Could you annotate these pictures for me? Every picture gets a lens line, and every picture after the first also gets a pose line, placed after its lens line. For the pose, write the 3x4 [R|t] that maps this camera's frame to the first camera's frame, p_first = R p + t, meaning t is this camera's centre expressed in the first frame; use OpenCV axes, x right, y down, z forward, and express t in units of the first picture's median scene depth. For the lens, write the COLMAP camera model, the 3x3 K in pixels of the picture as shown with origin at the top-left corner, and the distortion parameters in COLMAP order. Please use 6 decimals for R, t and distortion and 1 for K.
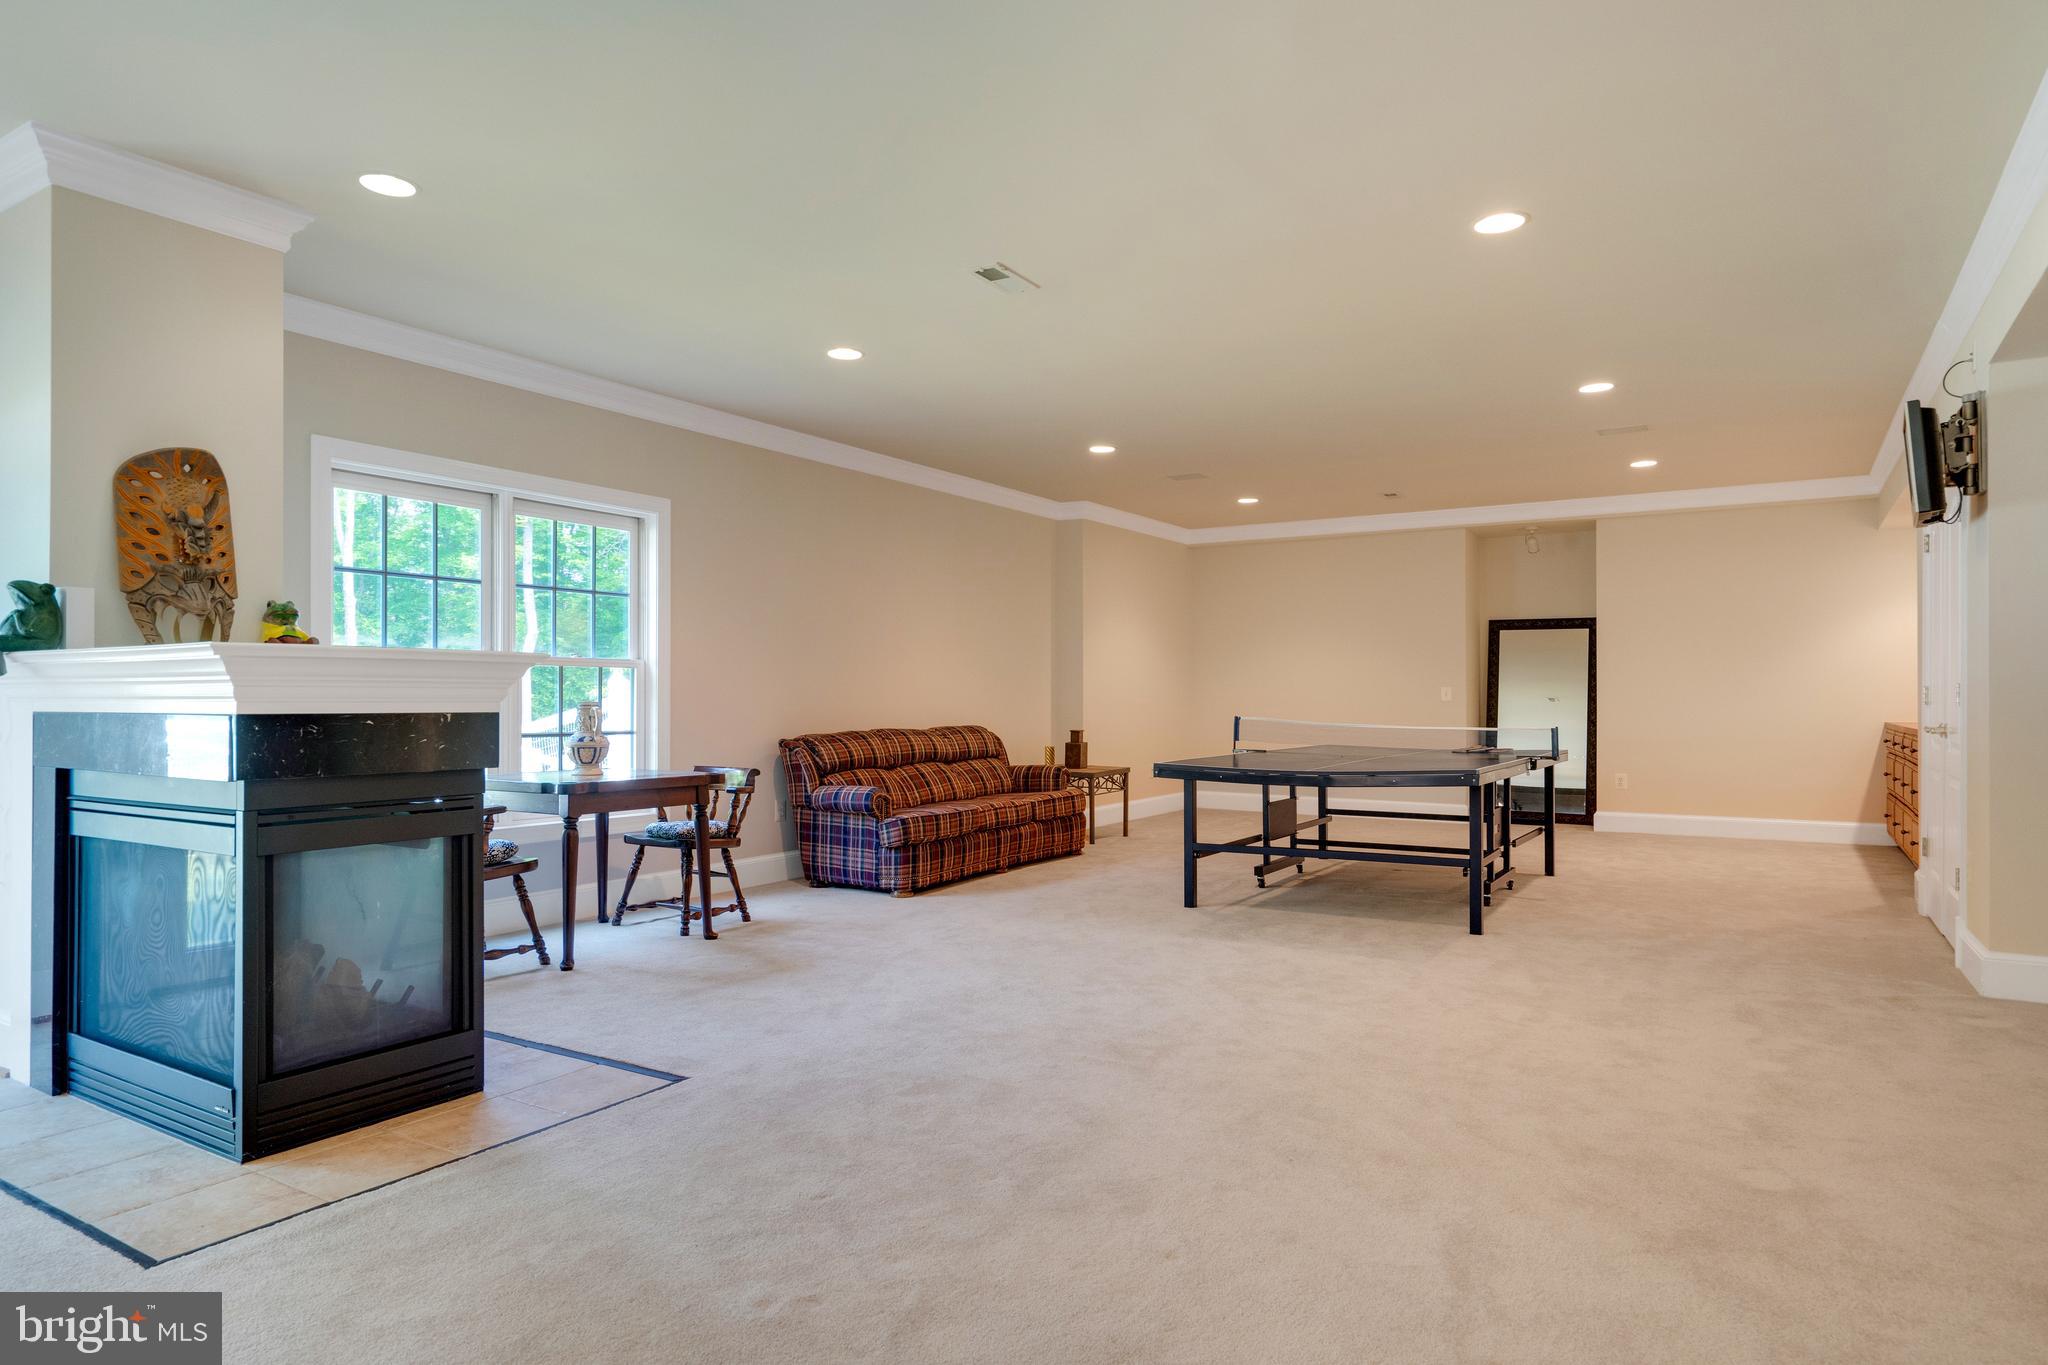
lens RADIAL K [[1195.4, 0, 1024.0], [0, 1195.4, 682.5], [0, 0, 1]] dist [0.001622, 0.000398]
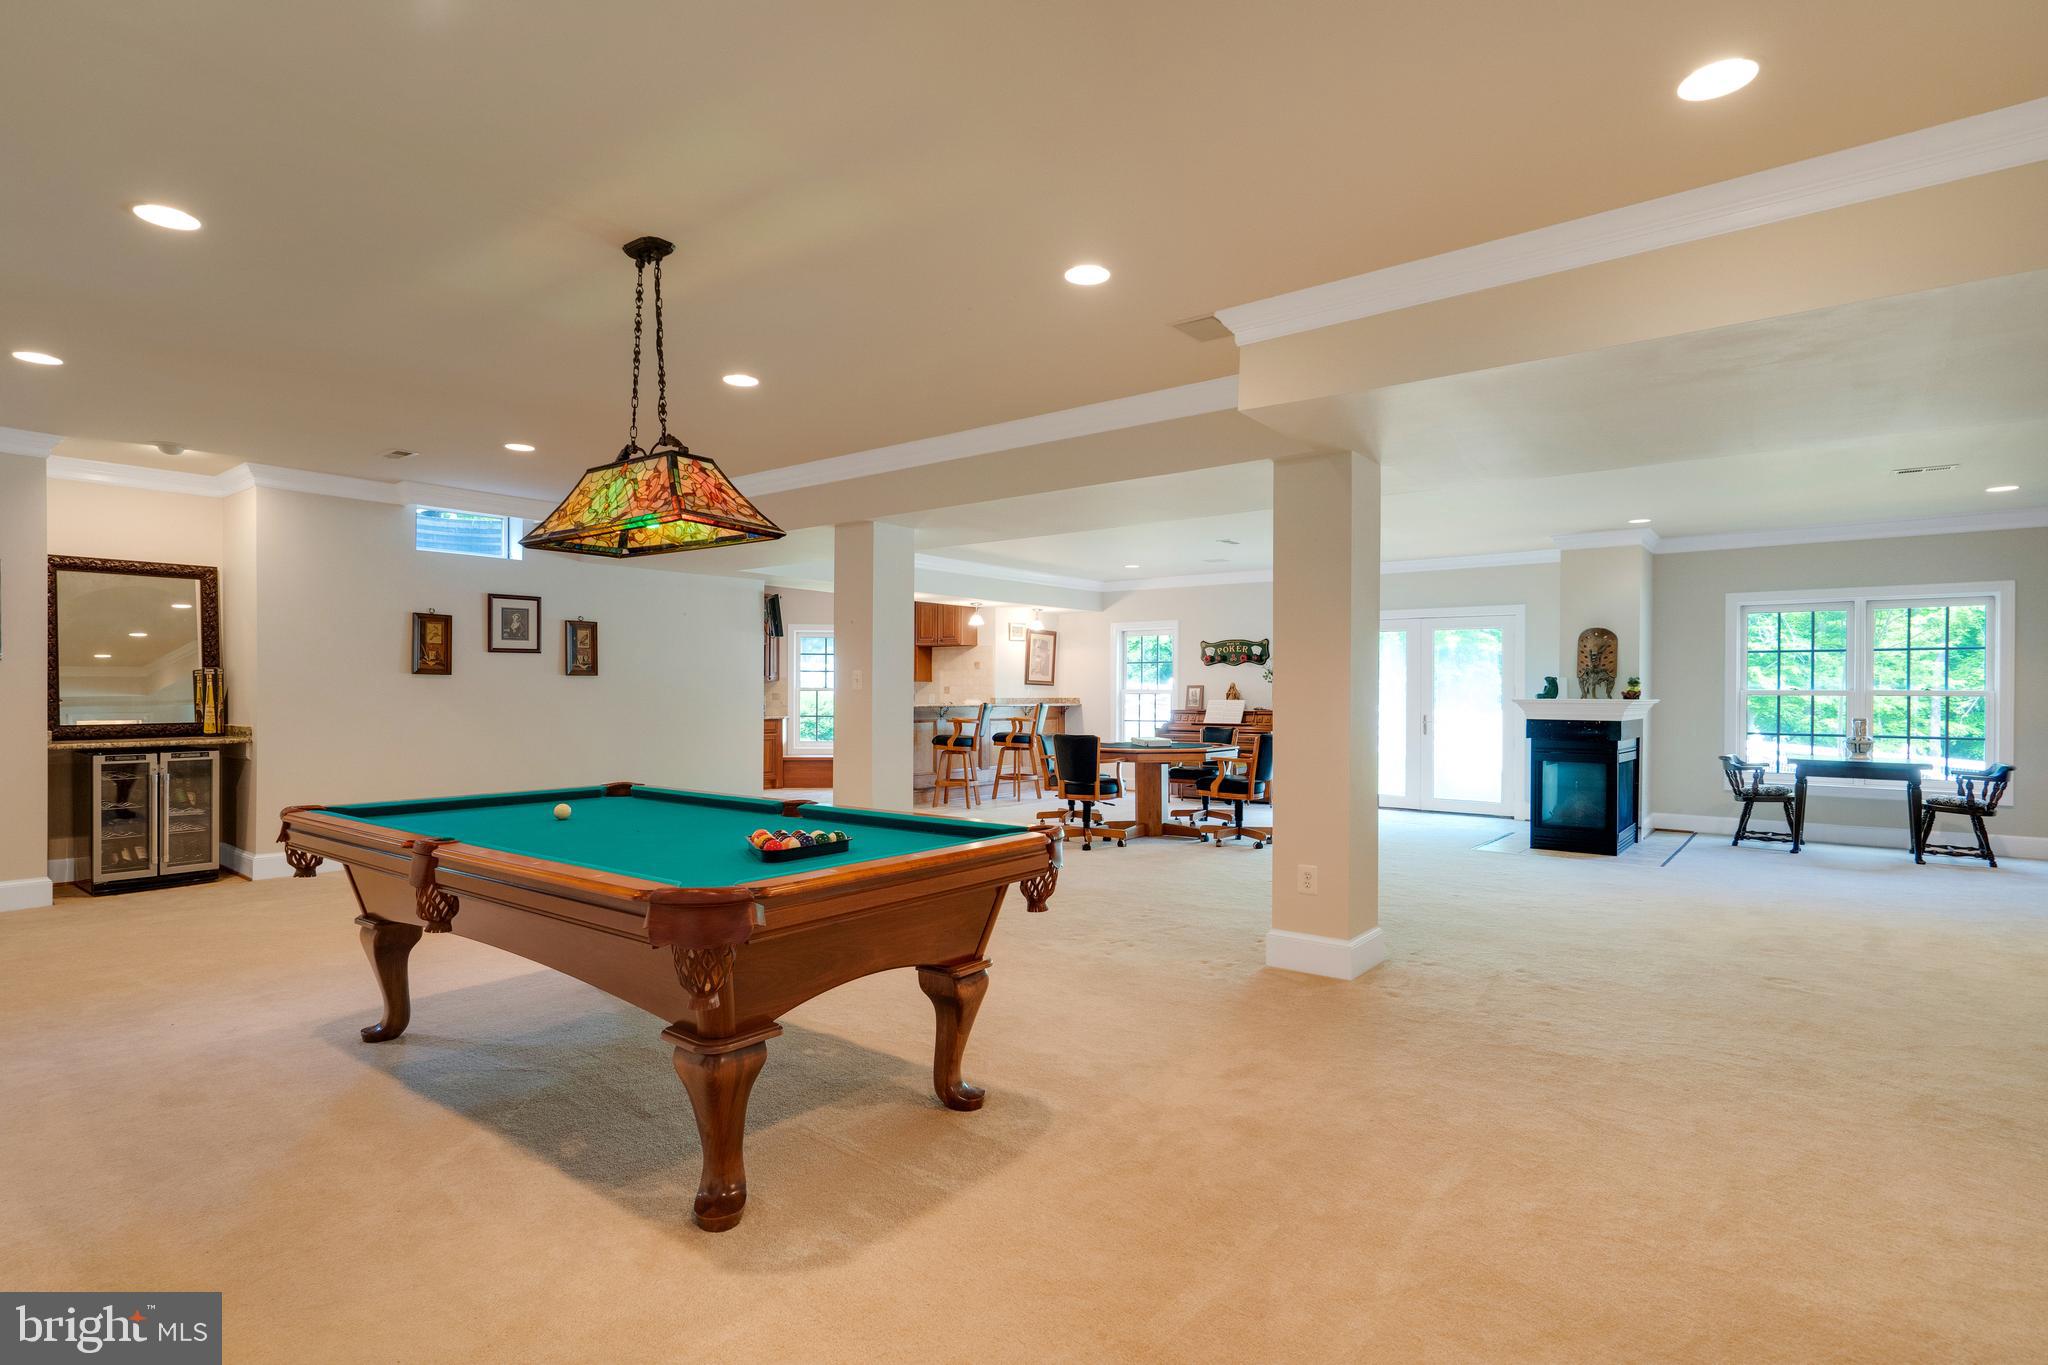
lens RADIAL K [[1016.4, 0, 1024.0], [0, 1016.4, 682.5], [0, 0, 1]] dist [-0.002431, -0.000291]
pose [[-0.109356, -0.011482, -0.993936, 1.593992], [0.007286, 0.999897, -0.012352, -0.034811], [0.993976, -0.008593, -0.109261, -0.096605]]
